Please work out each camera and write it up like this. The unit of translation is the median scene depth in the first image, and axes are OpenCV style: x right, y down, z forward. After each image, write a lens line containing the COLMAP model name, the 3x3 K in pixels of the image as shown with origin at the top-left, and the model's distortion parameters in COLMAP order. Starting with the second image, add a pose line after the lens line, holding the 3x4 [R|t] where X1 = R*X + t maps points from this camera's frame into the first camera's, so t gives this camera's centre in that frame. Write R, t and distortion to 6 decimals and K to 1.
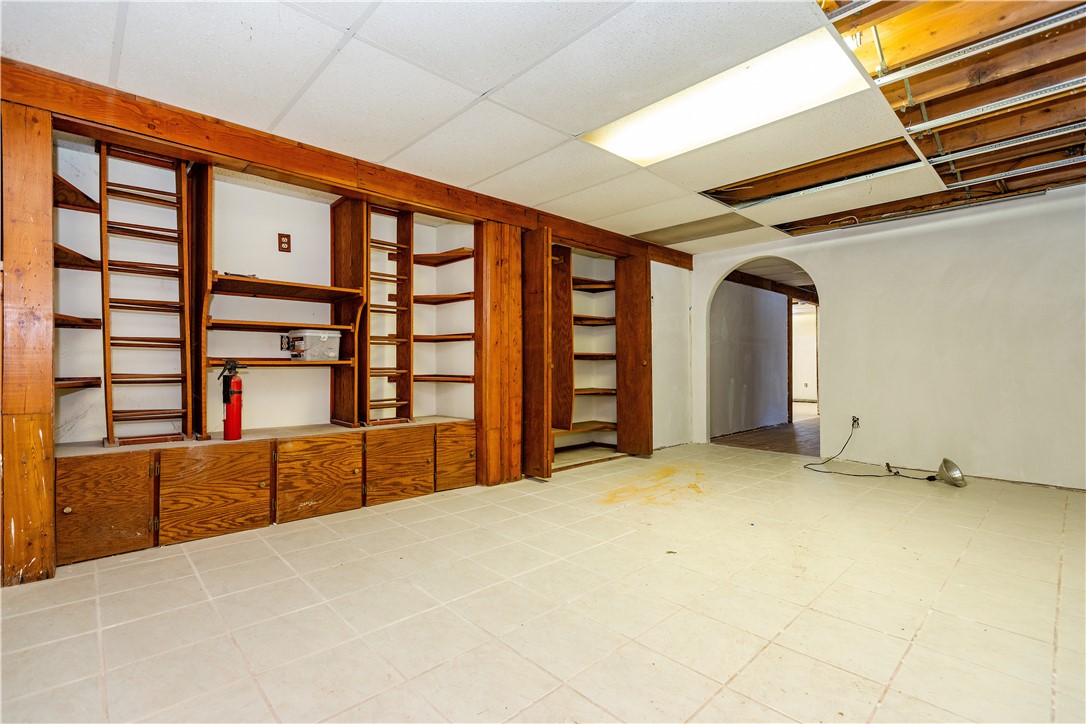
lens RADIAL K [[504.7, 0, 549.3], [0, 504.7, 362.1], [0, 0, 1]] dist [-0.006308, -0.000328]
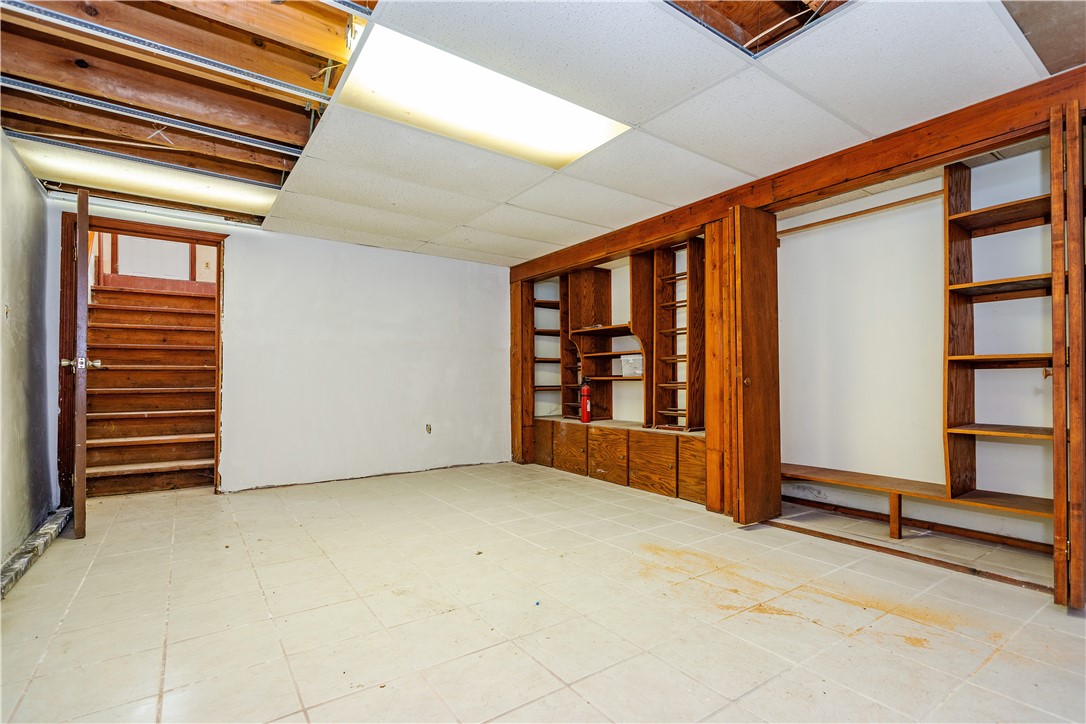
lens RADIAL K [[504.7, 0, 548.8], [0, 504.7, 372.3], [0, 0, 1]] dist [-0.006308, -0.000328]
pose [[-0.142065, -0.012077, -0.989784, 0.972729], [0.010121, 0.999856, -0.013652, 0.002505], [0.989806, -0.011957, -0.141923, 0.975525]]
